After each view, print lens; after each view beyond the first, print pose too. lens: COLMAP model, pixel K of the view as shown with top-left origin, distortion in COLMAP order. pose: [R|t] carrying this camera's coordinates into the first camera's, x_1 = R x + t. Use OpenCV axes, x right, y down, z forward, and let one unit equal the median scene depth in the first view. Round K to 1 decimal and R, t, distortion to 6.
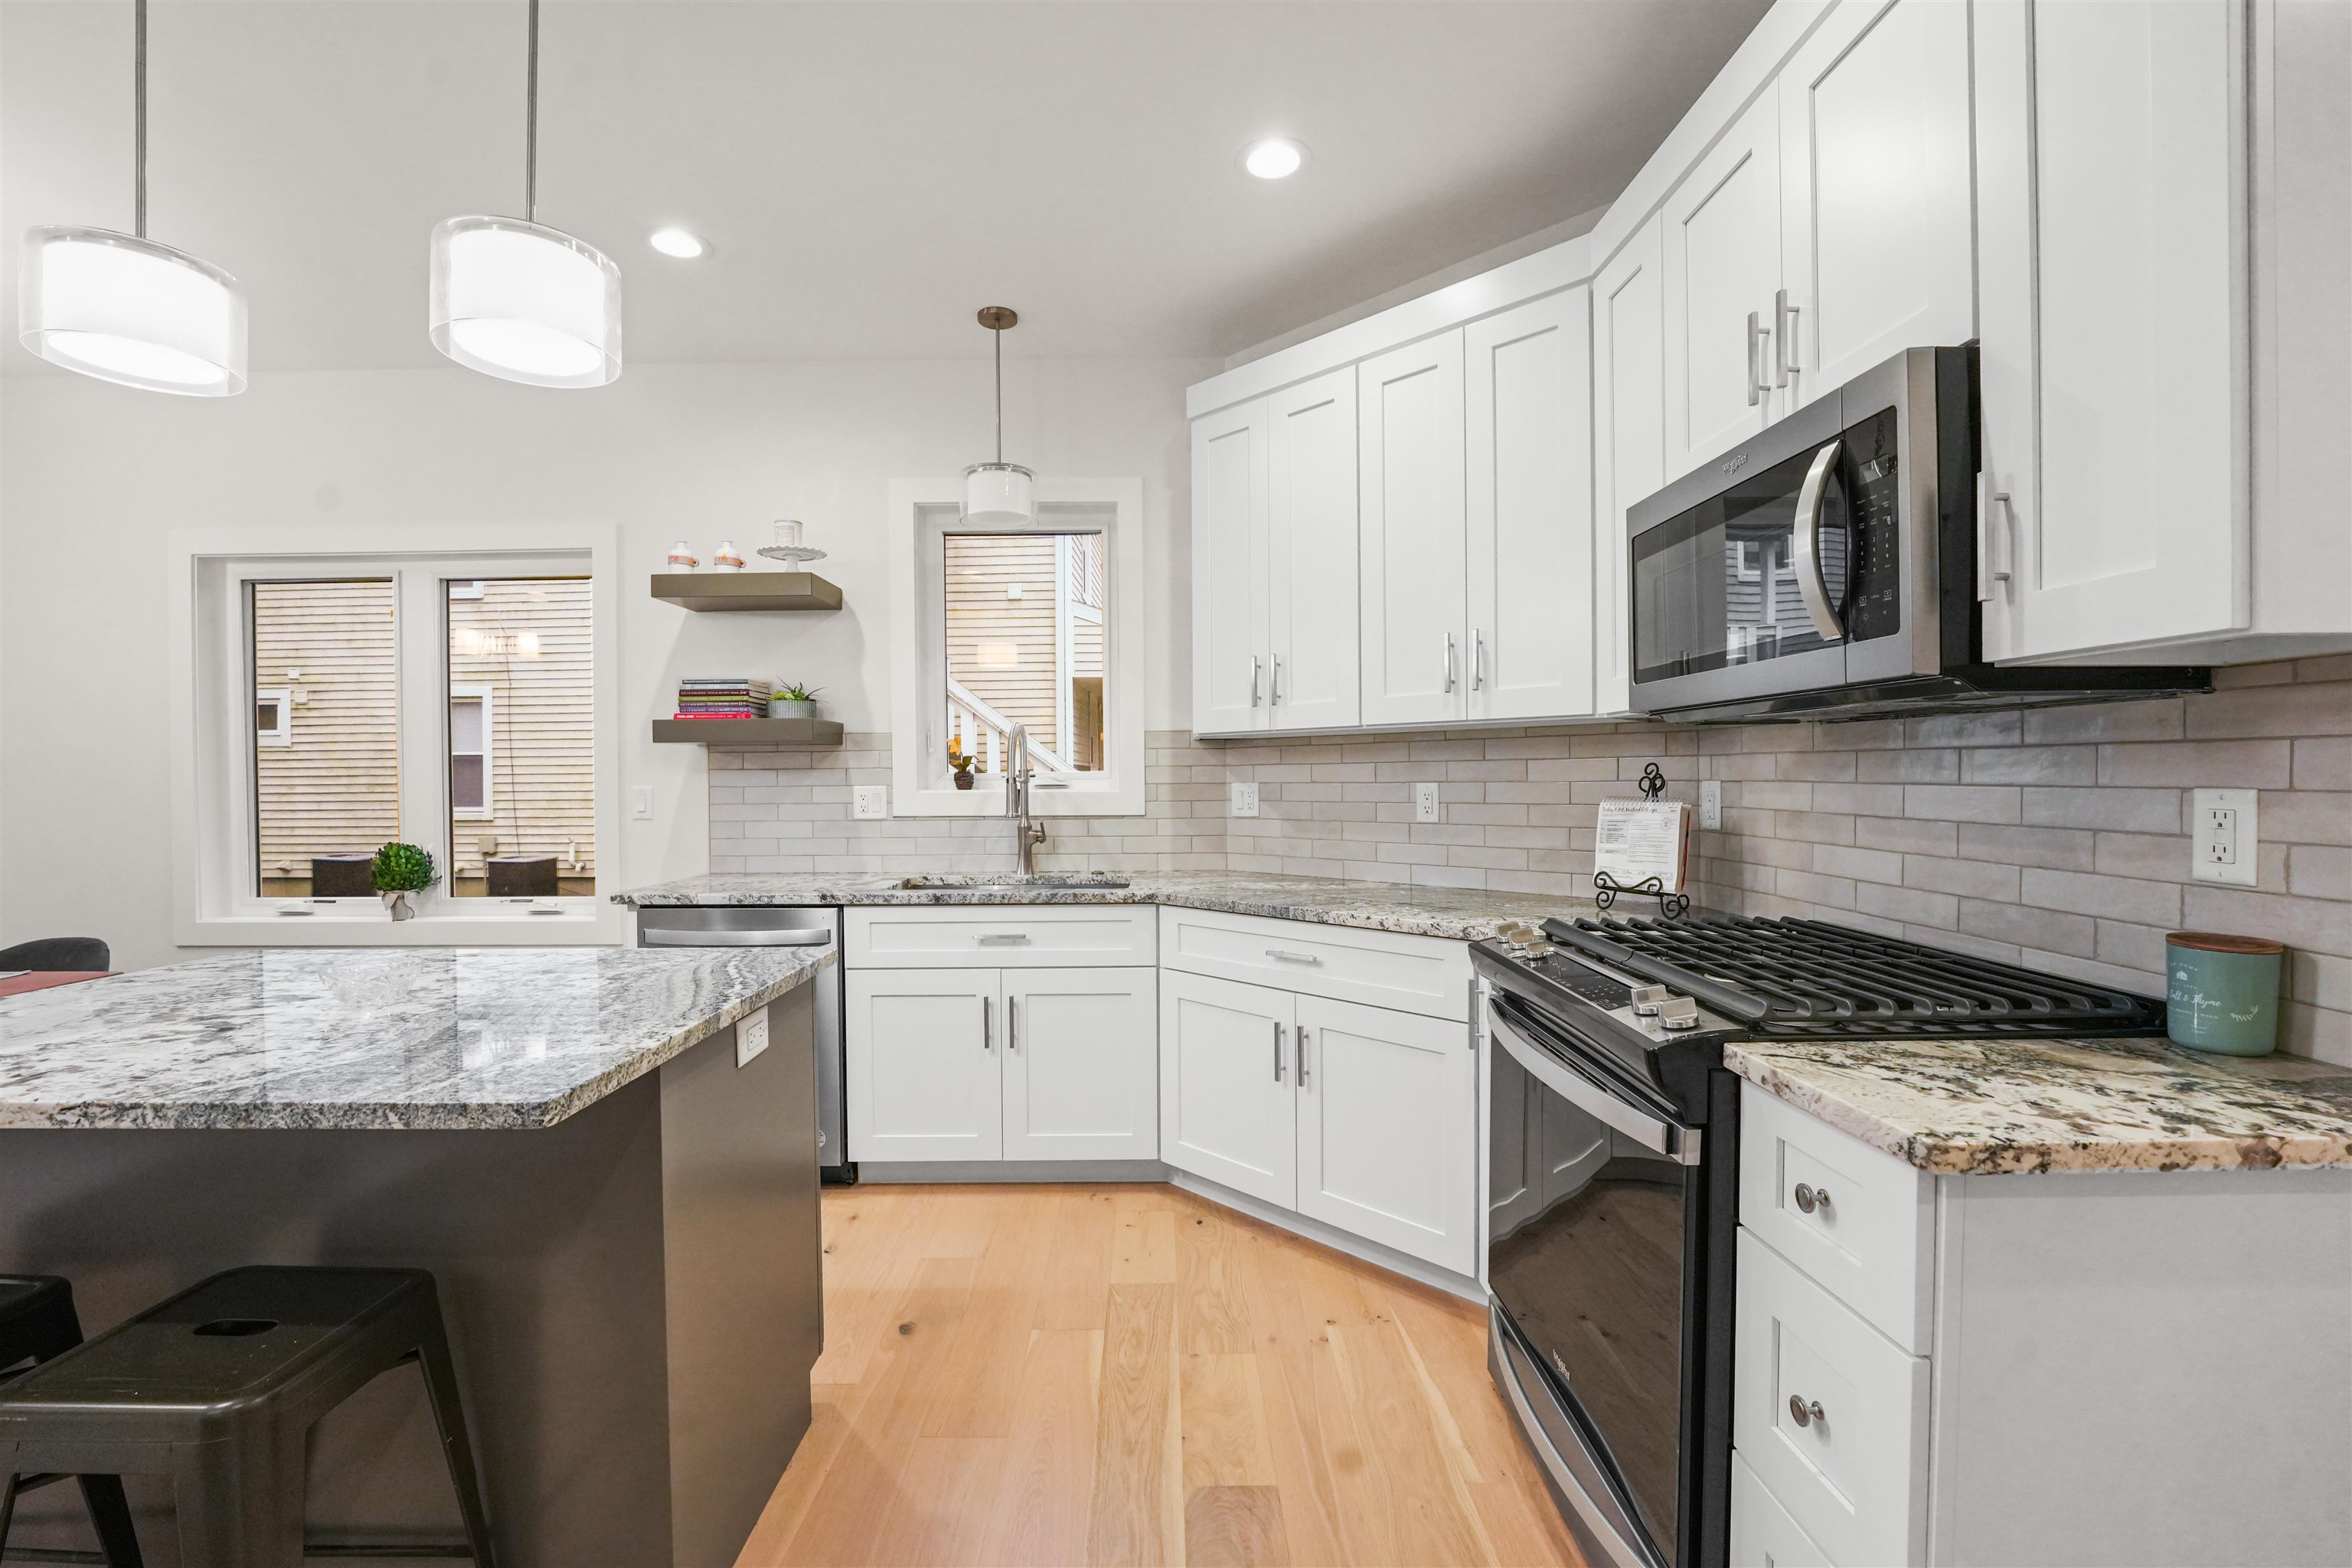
lens RADIAL K [[975.9, 0, 1146.1], [0, 975.9, 784.7], [0, 0, 1]] dist [-0.030827, 0.004132]
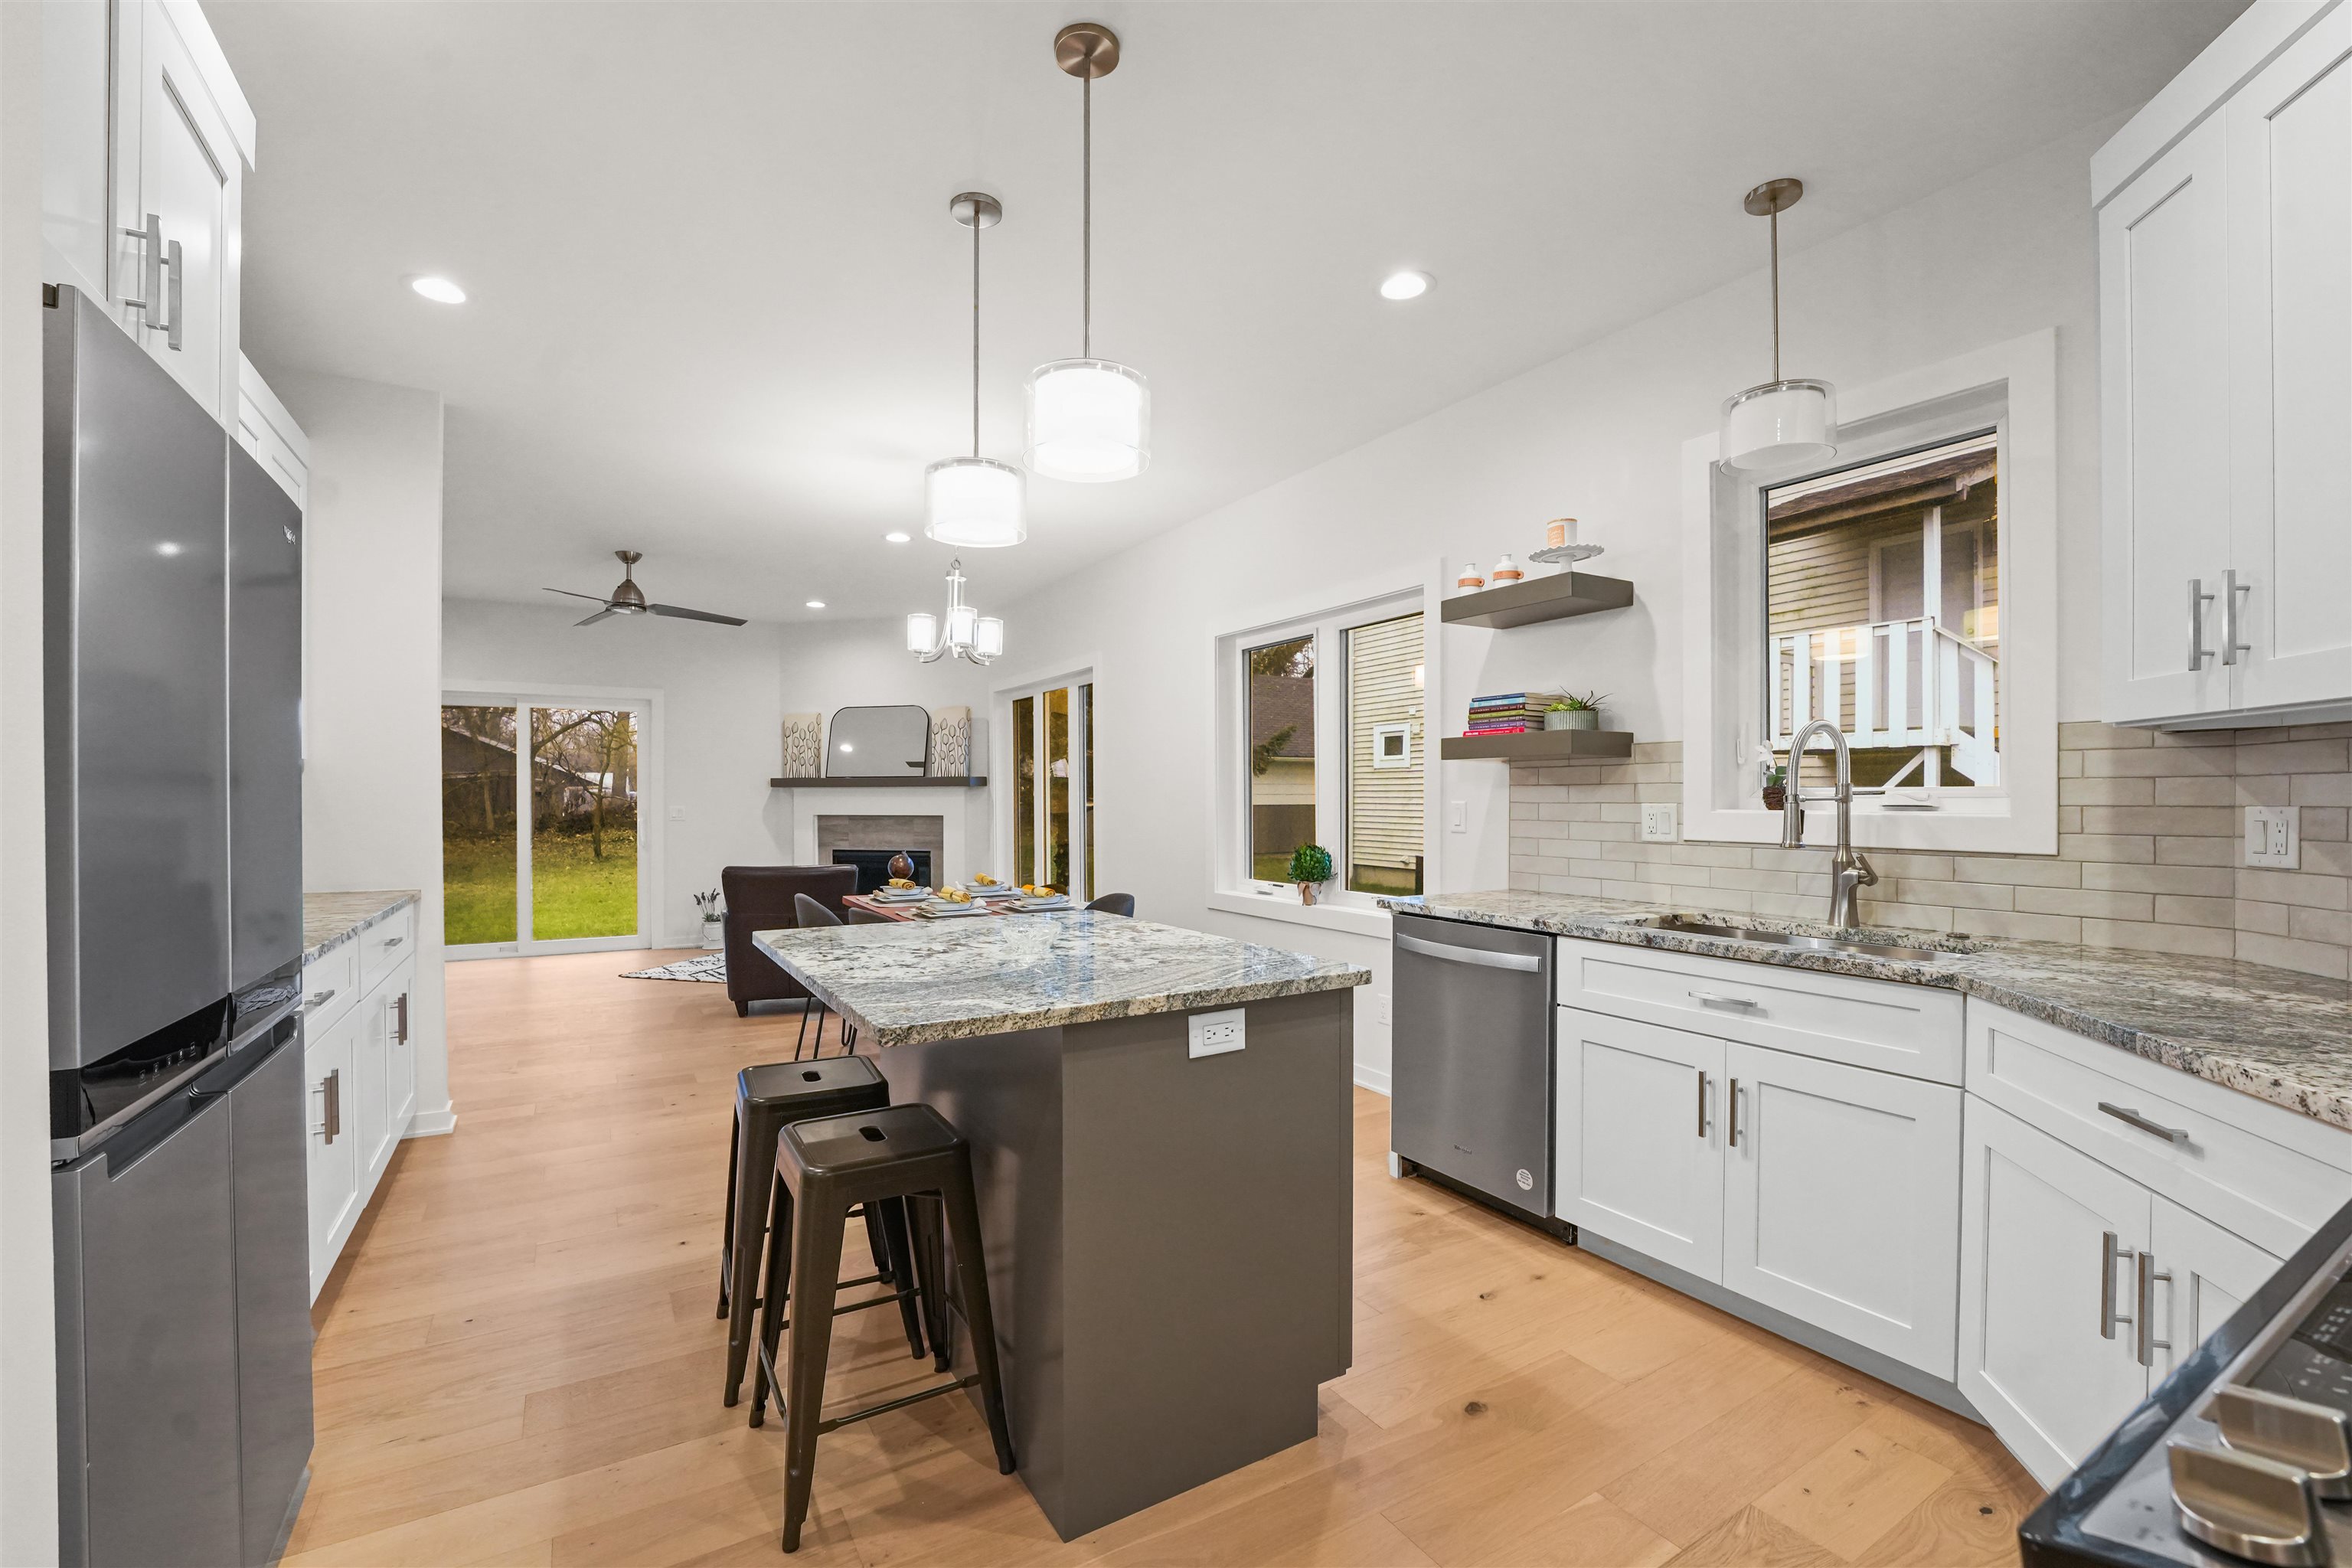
lens RADIAL K [[975.9, 0, 1188.0], [0, 975.9, 803.6], [0, 0, 1]] dist [-0.030827, 0.004132]
pose [[0.527465, 0.012885, -0.849479, 0.240363], [-0.010515, 0.999907, 0.008637, -0.001827], [0.849512, 0.004376, 0.527552, 0.198800]]
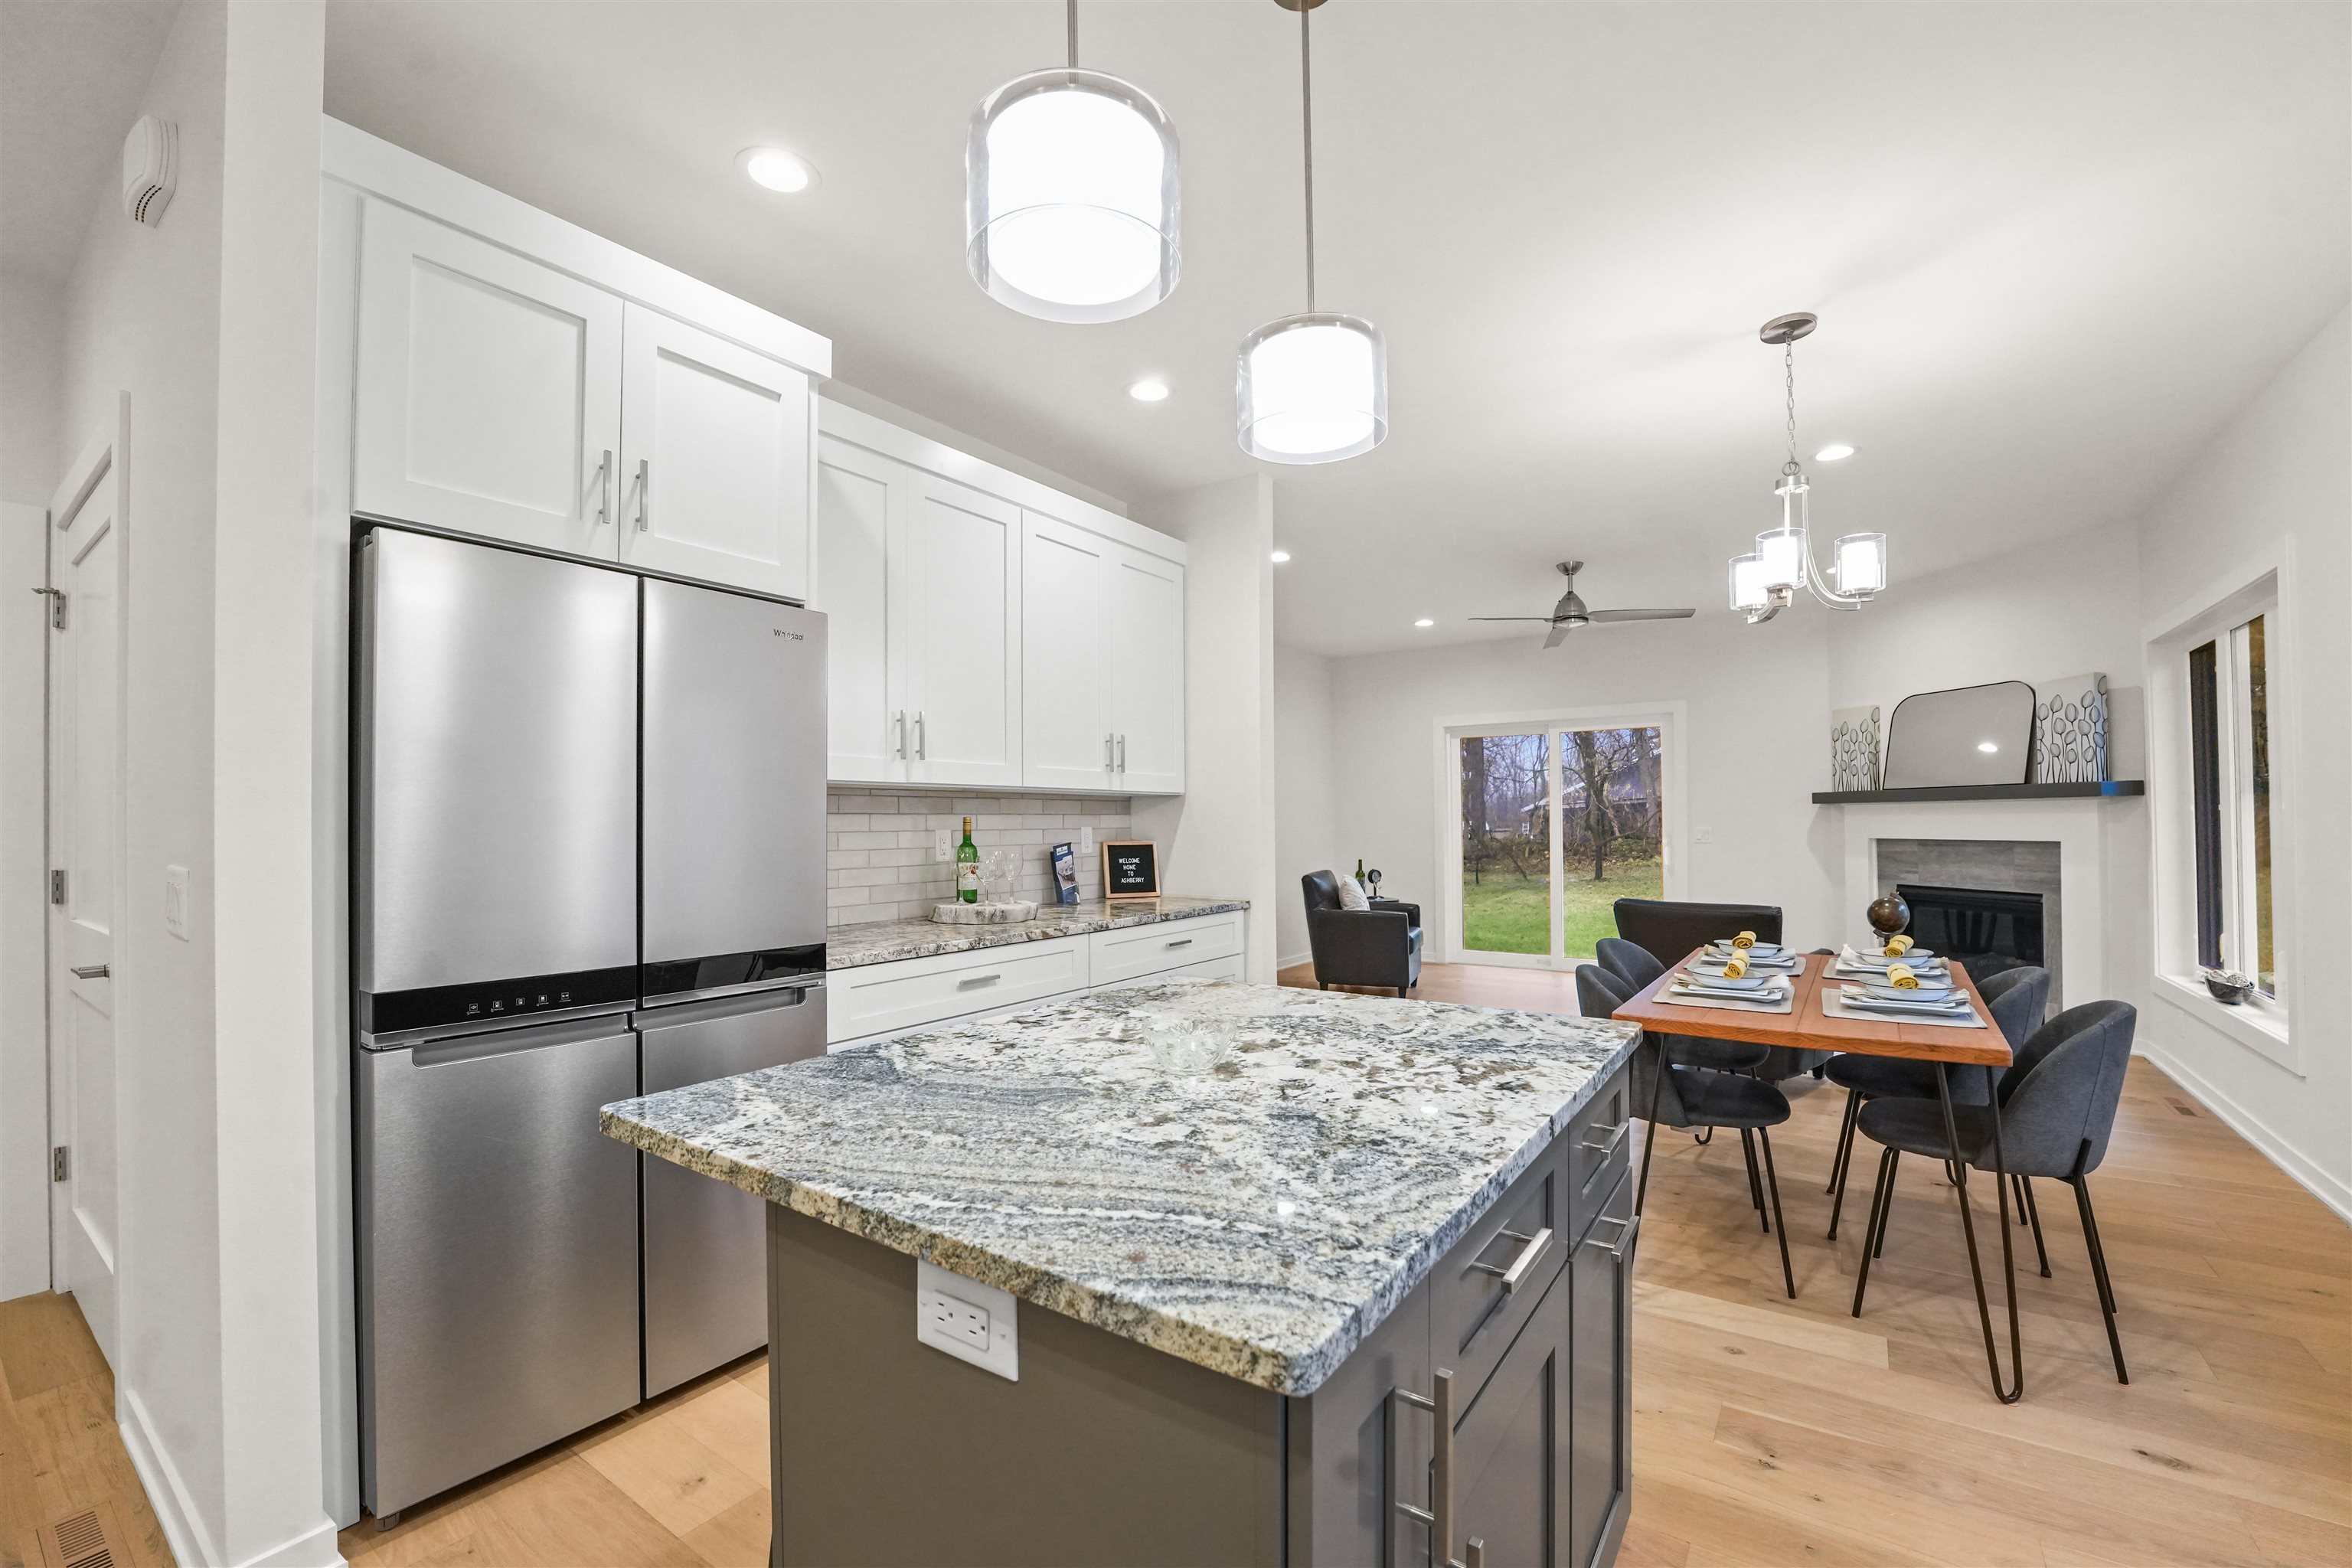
lens RADIAL K [[975.9, 0, 1188.4], [0, 975.9, 806.5], [0, 0, 1]] dist [-0.030827, 0.004132]
pose [[-0.578004, 0.000379, -0.816034, -0.022472], [0.006687, 0.999969, -0.004271, -0.005283], [0.816007, -0.007925, -0.577988, 0.680207]]
